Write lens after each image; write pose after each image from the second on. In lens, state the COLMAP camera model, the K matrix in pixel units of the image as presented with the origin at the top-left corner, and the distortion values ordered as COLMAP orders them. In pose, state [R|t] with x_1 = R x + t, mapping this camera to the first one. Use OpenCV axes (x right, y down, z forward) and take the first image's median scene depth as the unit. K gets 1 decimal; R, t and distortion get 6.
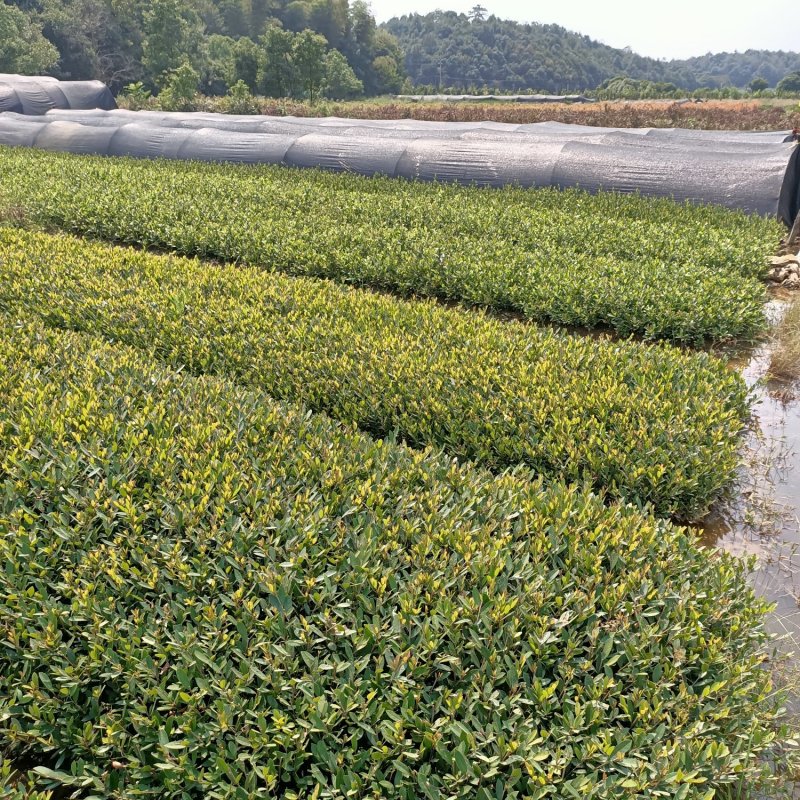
lens RADIAL K [[778.4, 0, 400.0], [0, 778.4, 400.0], [0, 0, 1]] dist [0.013502, -0.018799]
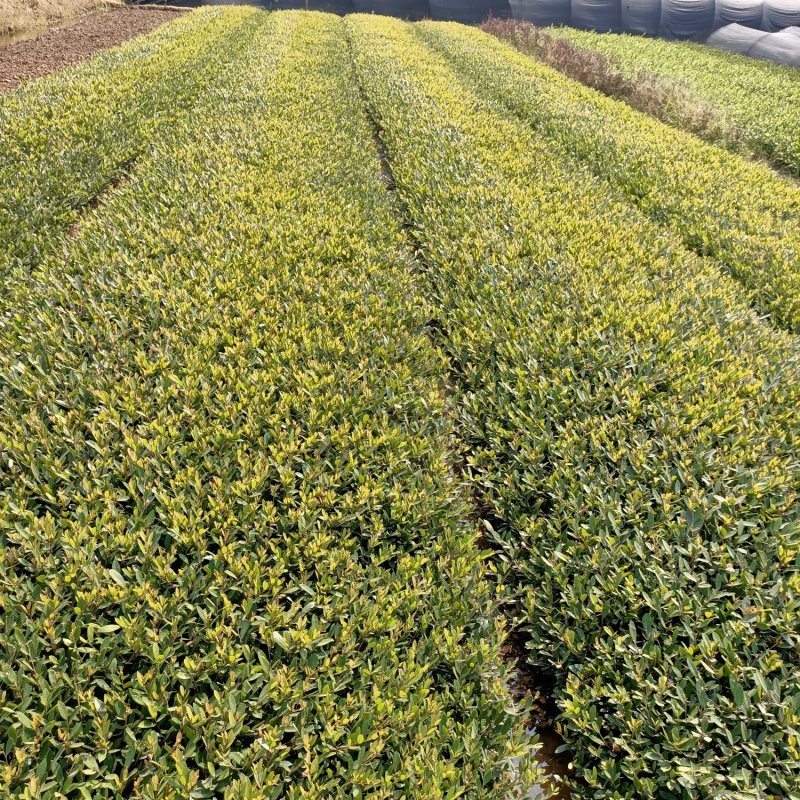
lens RADIAL K [[778.4, 0, 400.0], [0, 778.4, 400.0], [0, 0, 1]] dist [0.013502, -0.018799]
pose [[0.633384, 0.412415, -0.654781, 0.254025], [-0.345082, 0.907888, 0.238029, -0.032645], [0.692635, 0.075189, 0.717359, -0.168738]]
